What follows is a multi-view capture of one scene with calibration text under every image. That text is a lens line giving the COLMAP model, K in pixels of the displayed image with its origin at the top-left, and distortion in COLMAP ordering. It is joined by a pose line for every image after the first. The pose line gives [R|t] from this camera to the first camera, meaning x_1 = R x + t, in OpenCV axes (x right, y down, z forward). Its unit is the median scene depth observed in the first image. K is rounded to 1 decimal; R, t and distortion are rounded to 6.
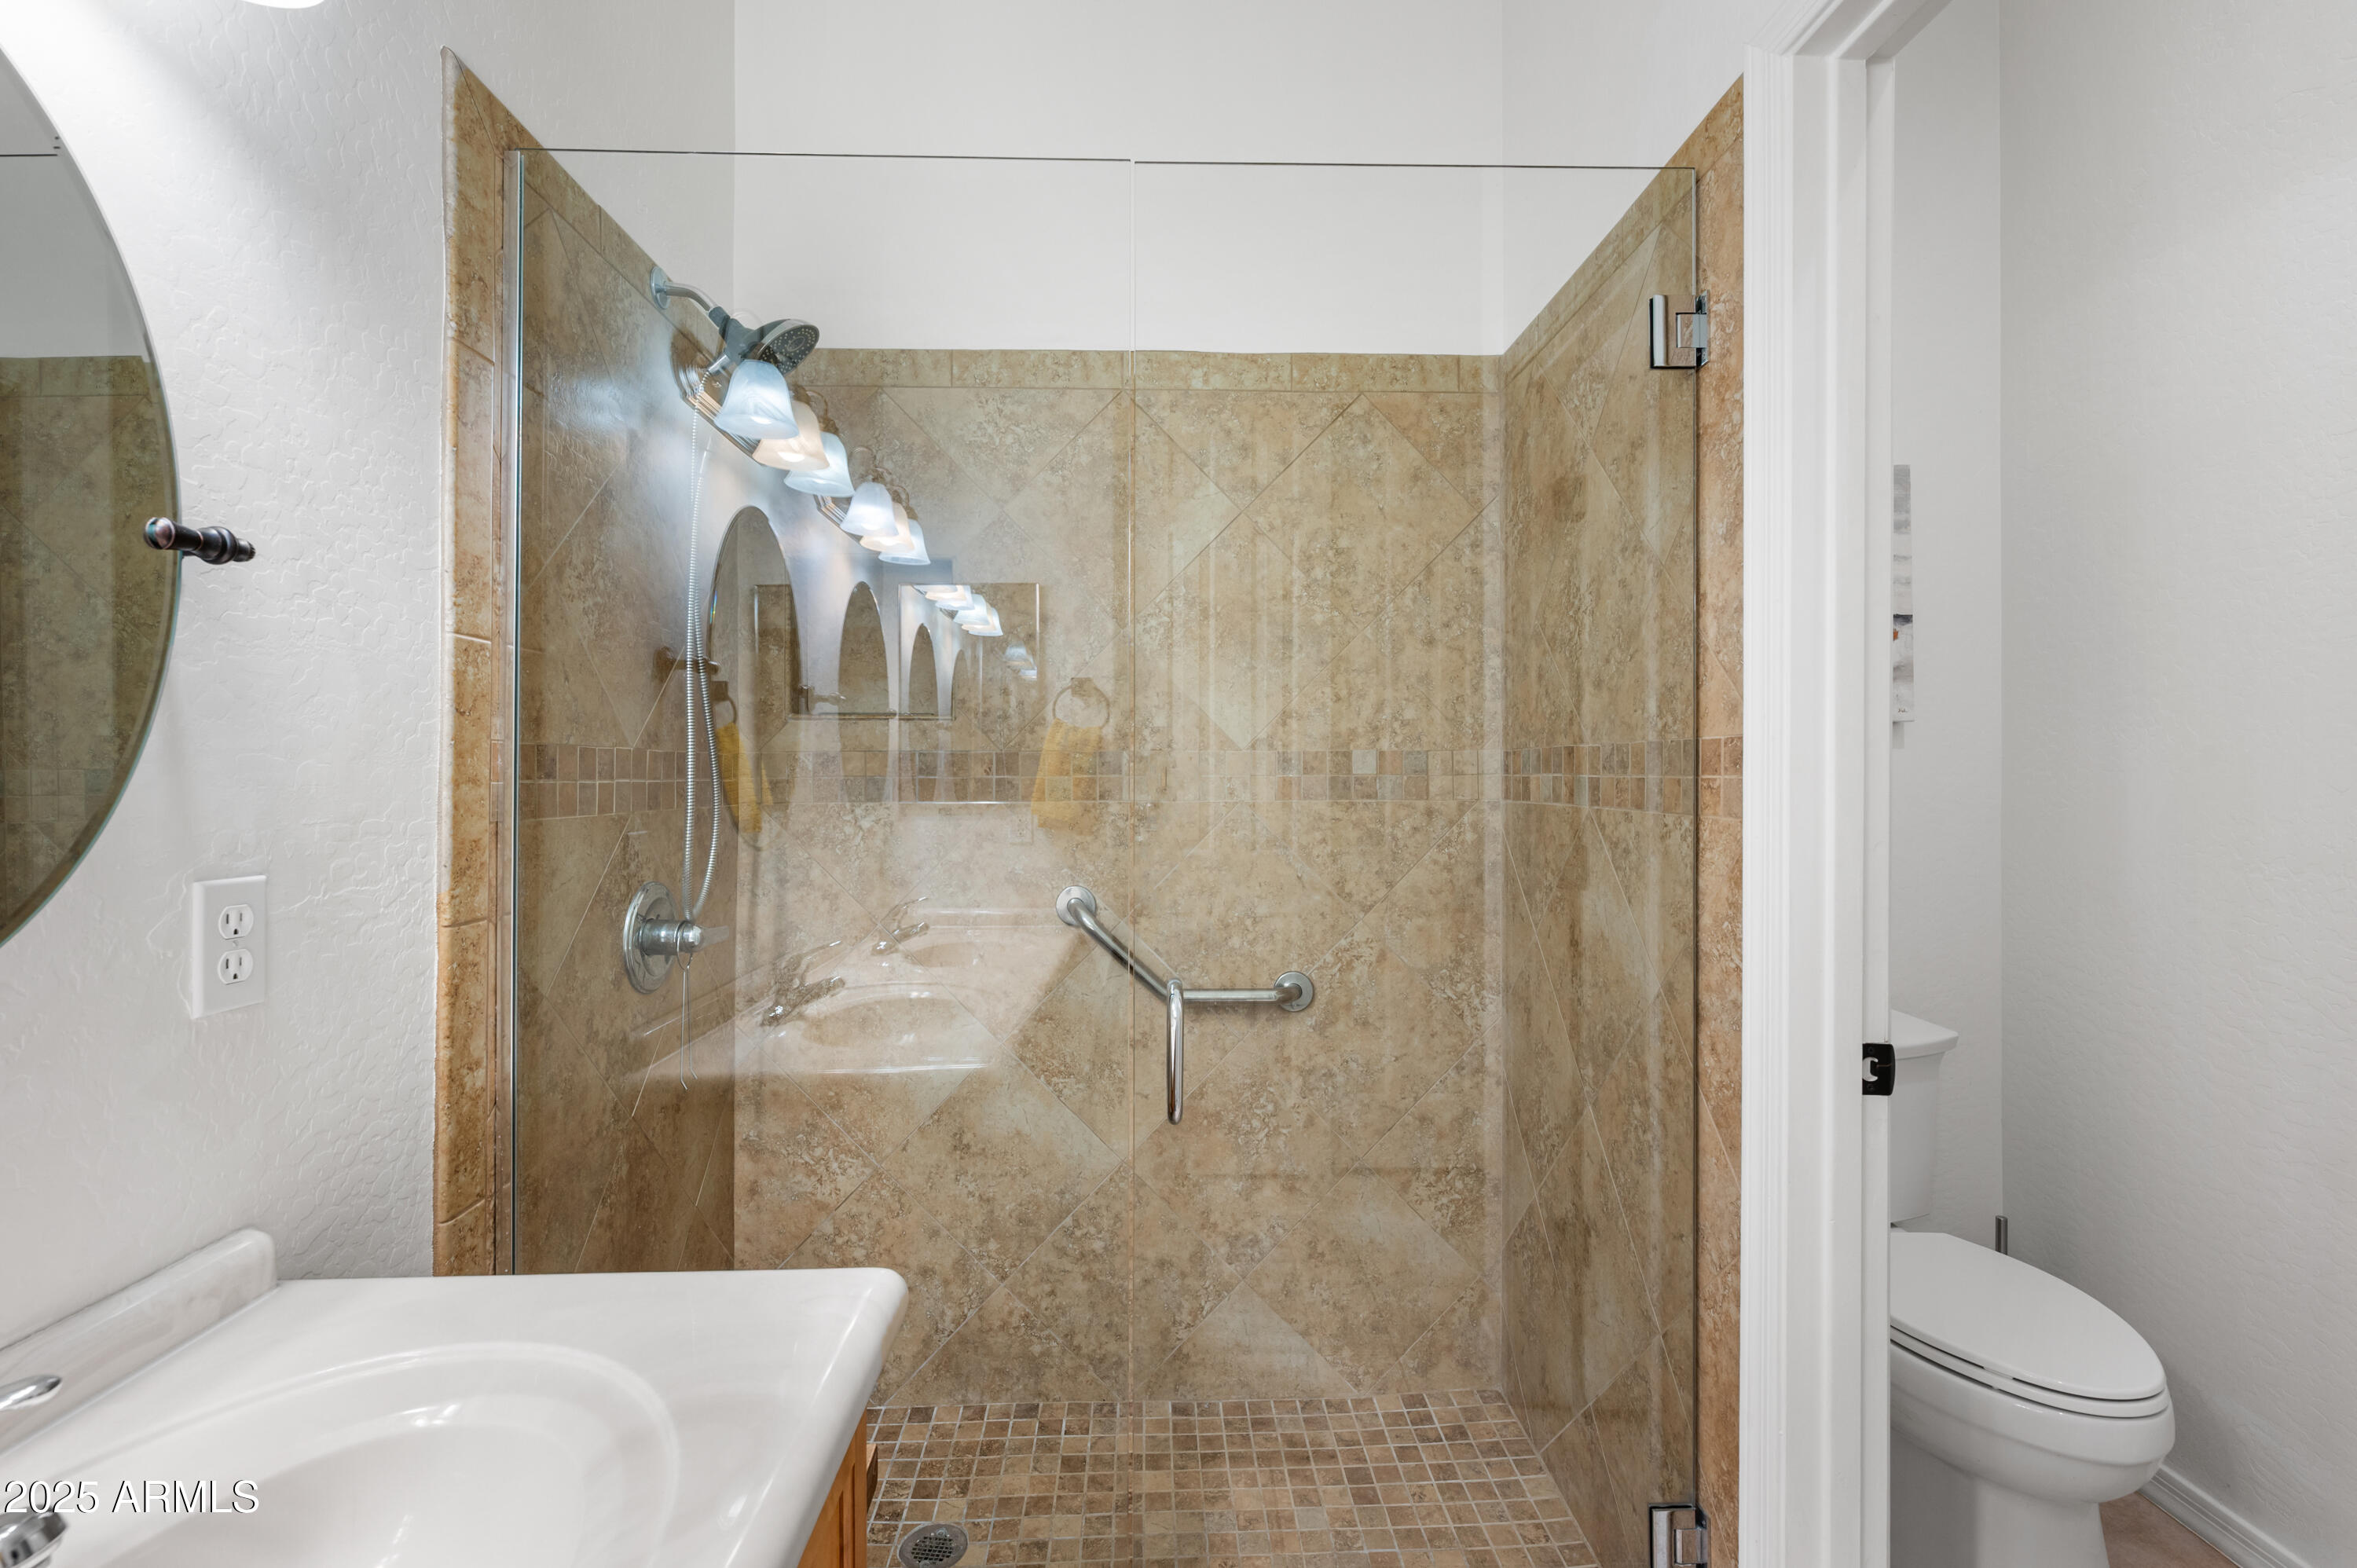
lens RADIAL K [[1050.7, 0, 1177.9], [0, 1050.7, 756.0], [0, 0, 1]] dist [-0.001226, 0.000310]
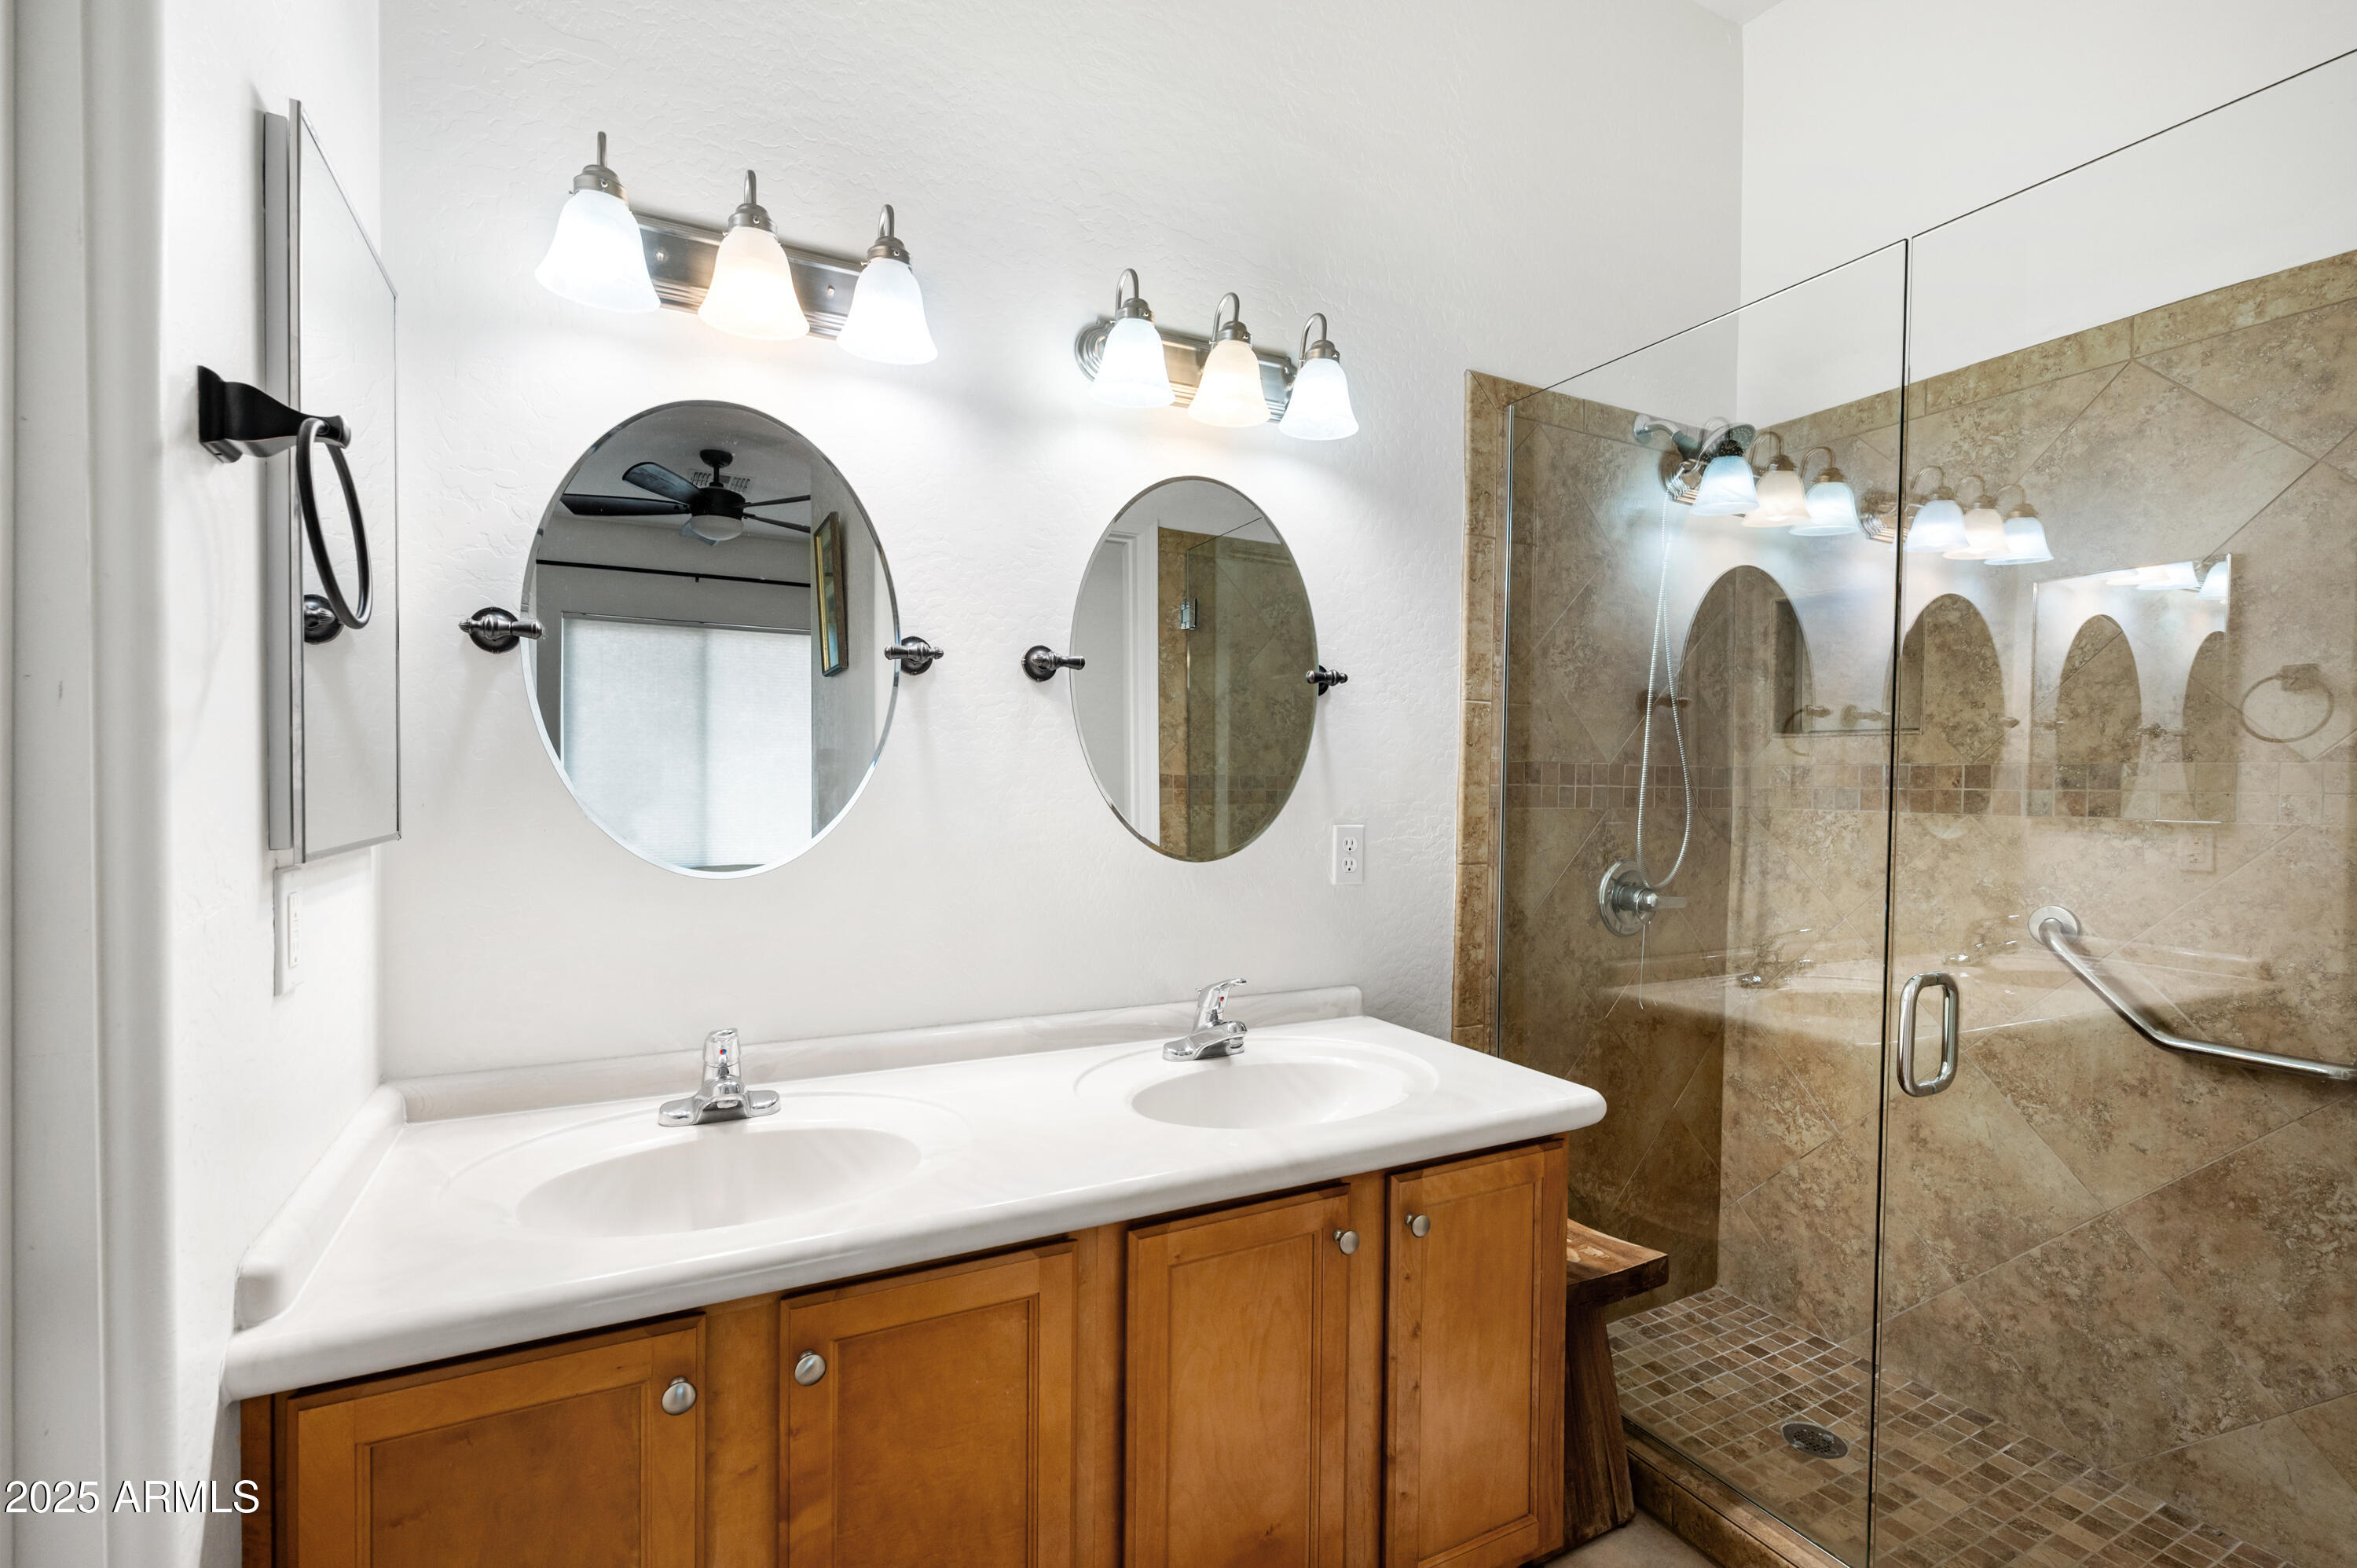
lens RADIAL K [[1050.7, 0, 1177.9], [0, 1050.7, 756.0], [0, 0, 1]] dist [-0.001226, 0.000310]
pose [[0.428490, -0.011043, -0.903479, 0.435347], [0.000511, 0.999928, -0.011979, -0.000667], [0.903546, 0.004672, 0.428465, -0.125526]]
